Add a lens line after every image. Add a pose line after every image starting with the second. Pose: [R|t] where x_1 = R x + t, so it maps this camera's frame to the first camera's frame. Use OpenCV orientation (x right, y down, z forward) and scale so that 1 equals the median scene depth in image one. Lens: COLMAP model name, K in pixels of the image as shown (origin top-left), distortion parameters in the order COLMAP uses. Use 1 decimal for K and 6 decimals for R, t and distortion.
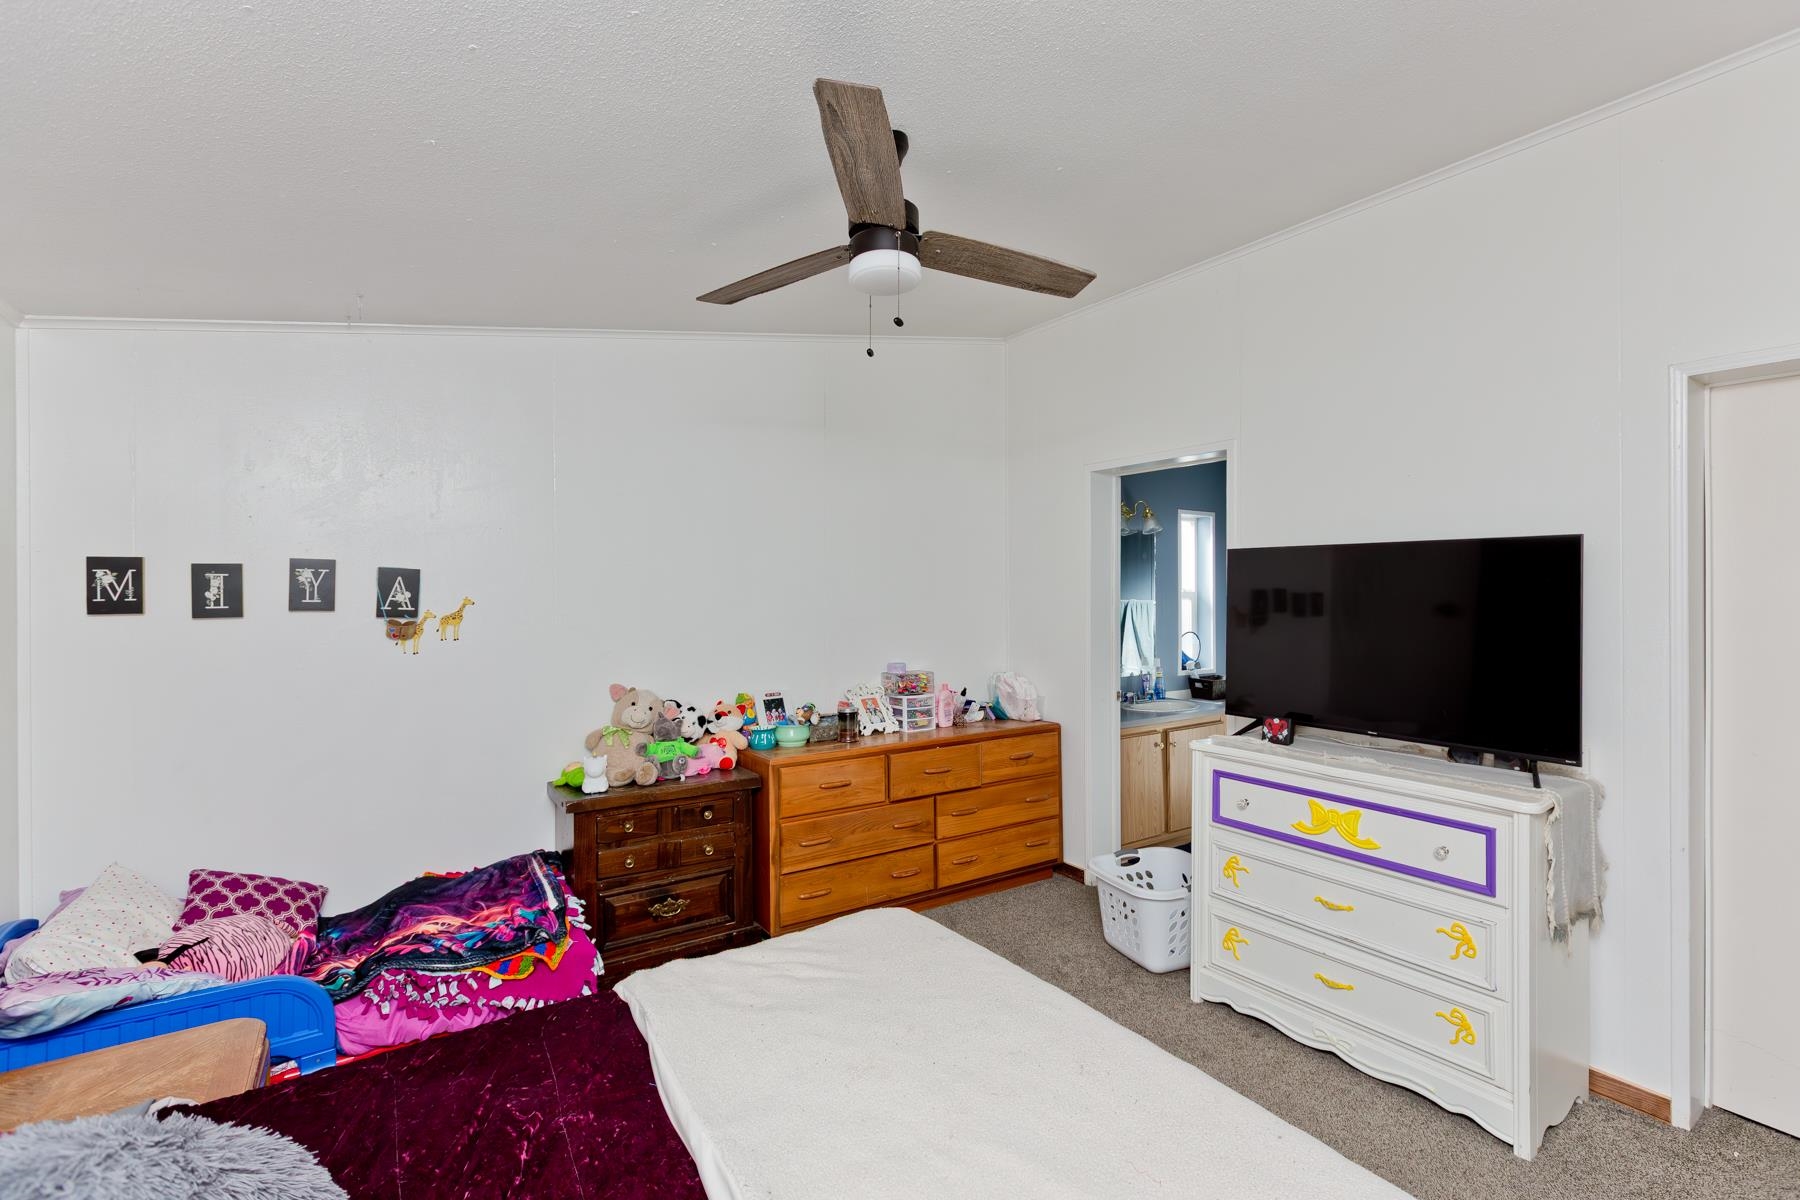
lens RADIAL K [[821.0, 0, 900.8], [0, 821.0, 590.0], [0, 0, 1]] dist [0.001386, -0.000041]
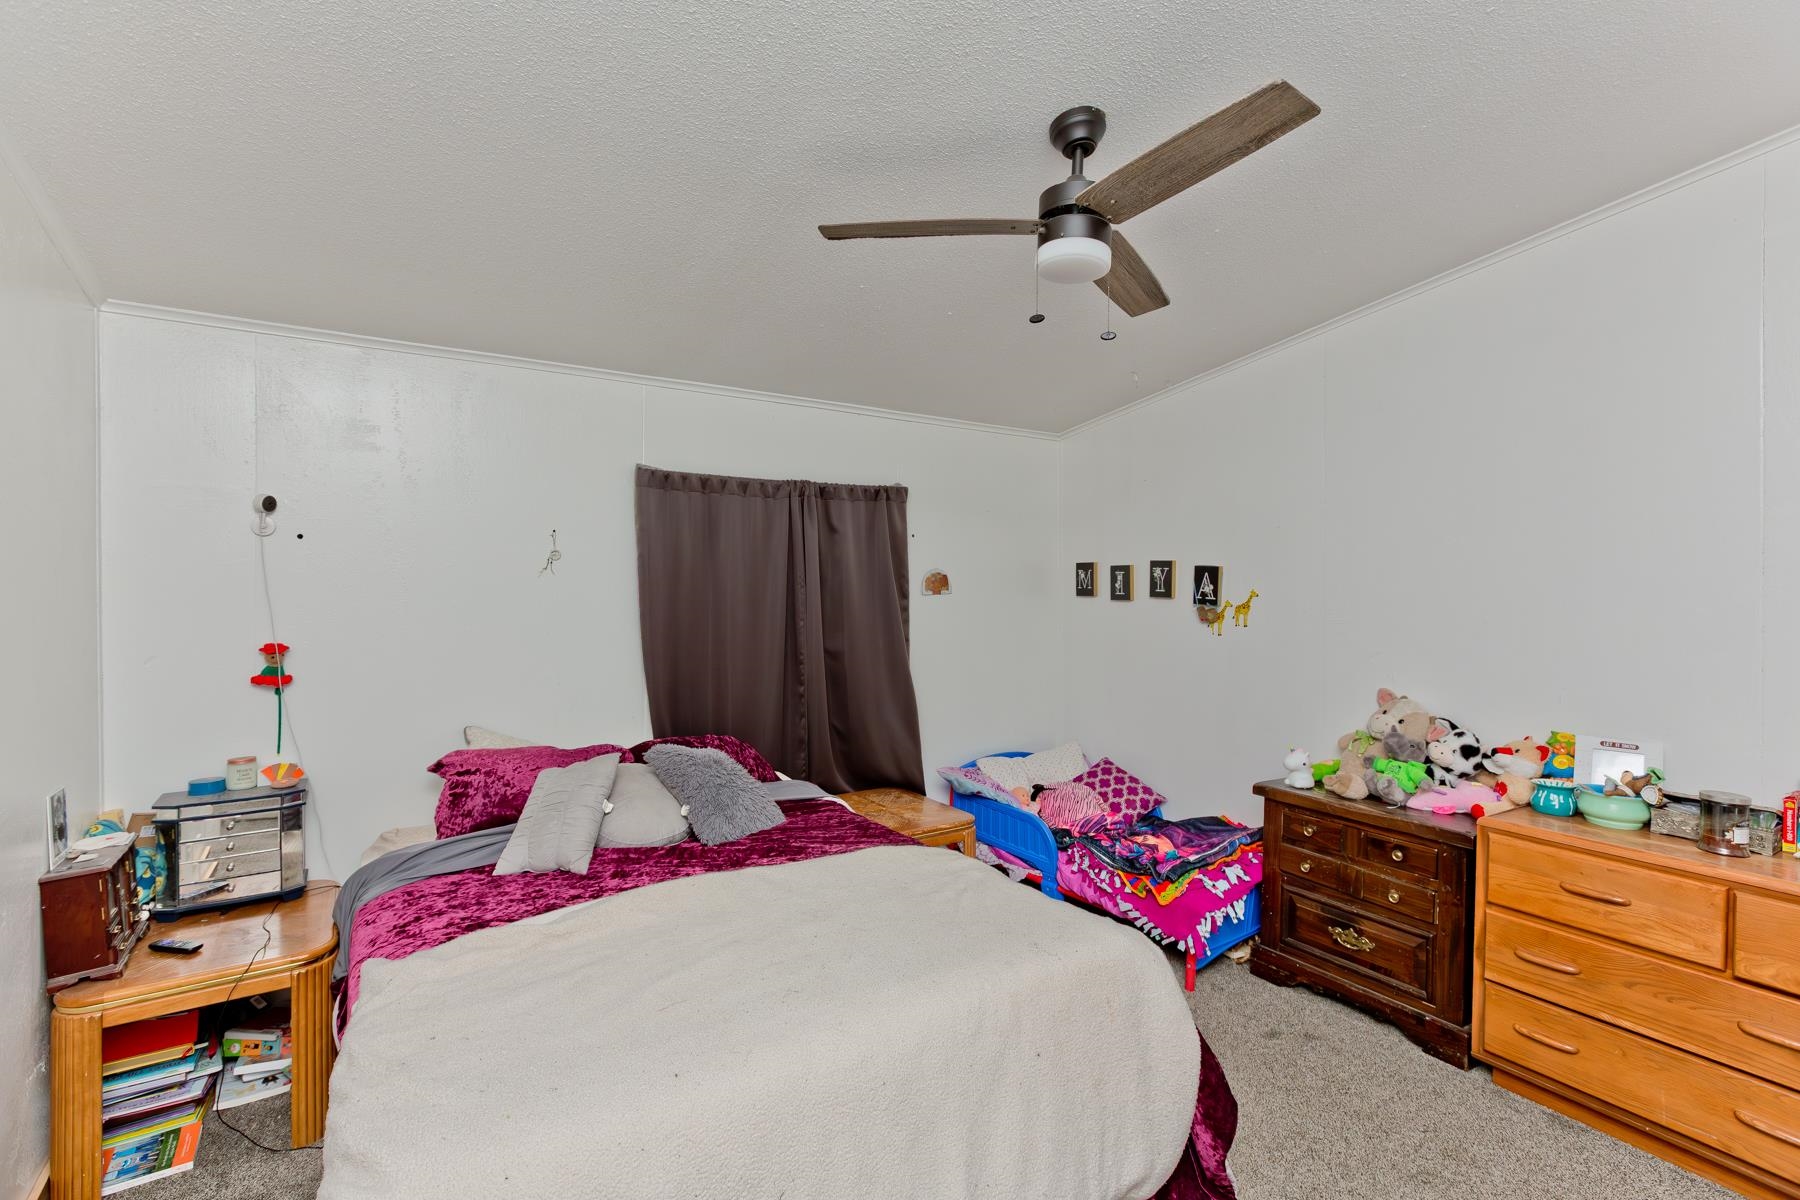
lens RADIAL K [[821.0, 0, 900.8], [0, 821.0, 590.0], [0, 0, 1]] dist [0.001386, -0.000041]
pose [[-0.009364, 0.014096, -0.999857, 0.650326], [-0.007059, 0.999875, 0.014163, -0.003989], [0.999931, 0.007190, -0.009263, 0.544008]]
